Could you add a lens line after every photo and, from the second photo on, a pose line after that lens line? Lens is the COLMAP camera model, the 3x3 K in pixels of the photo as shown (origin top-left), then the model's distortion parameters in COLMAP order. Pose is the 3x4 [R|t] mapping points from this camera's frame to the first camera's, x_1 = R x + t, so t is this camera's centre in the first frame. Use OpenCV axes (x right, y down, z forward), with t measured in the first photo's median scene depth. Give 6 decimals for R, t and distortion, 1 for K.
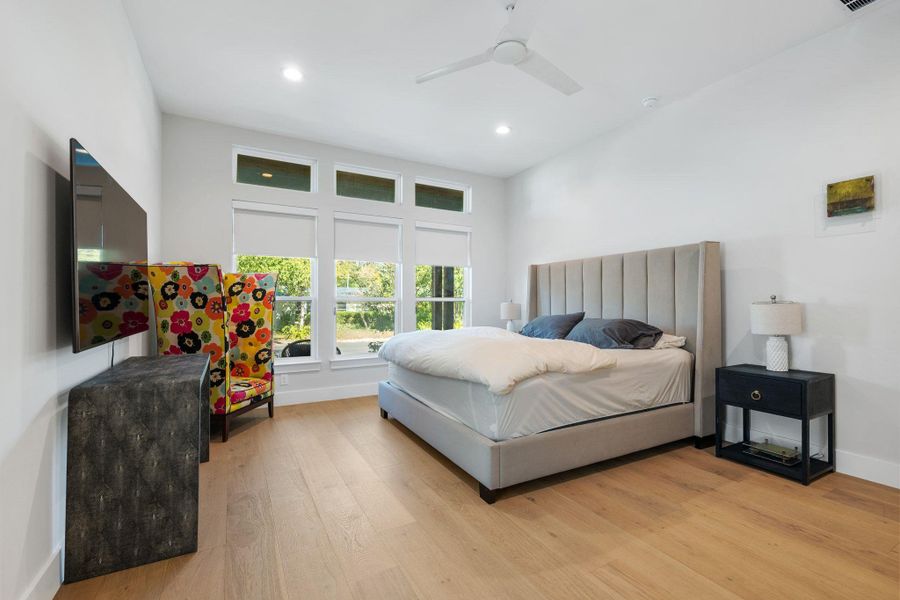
lens RADIAL K [[392.1, 0, 450.0], [0, 392.1, 300.0], [0, 0, 1]] dist [0.001468, -0.000262]
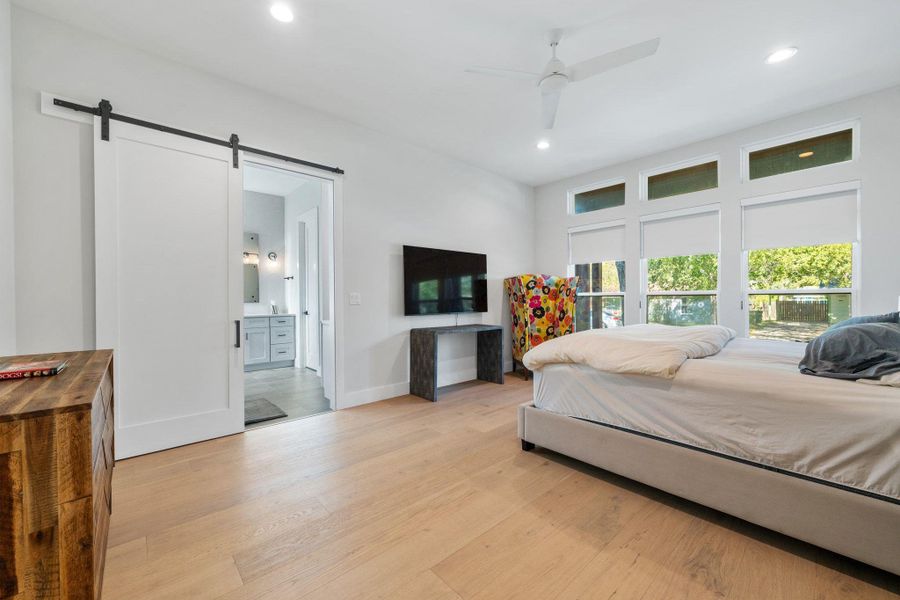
lens RADIAL K [[354.9, 0, 449.1], [0, 354.9, 300.6], [0, 0, 1]] dist [0.000250, -0.000145]
pose [[0.226164, 0.002410, -0.974086, 0.995767], [0.014036, 0.999885, 0.005733, 0.005227], [0.973988, -0.014968, 0.226105, 0.406518]]
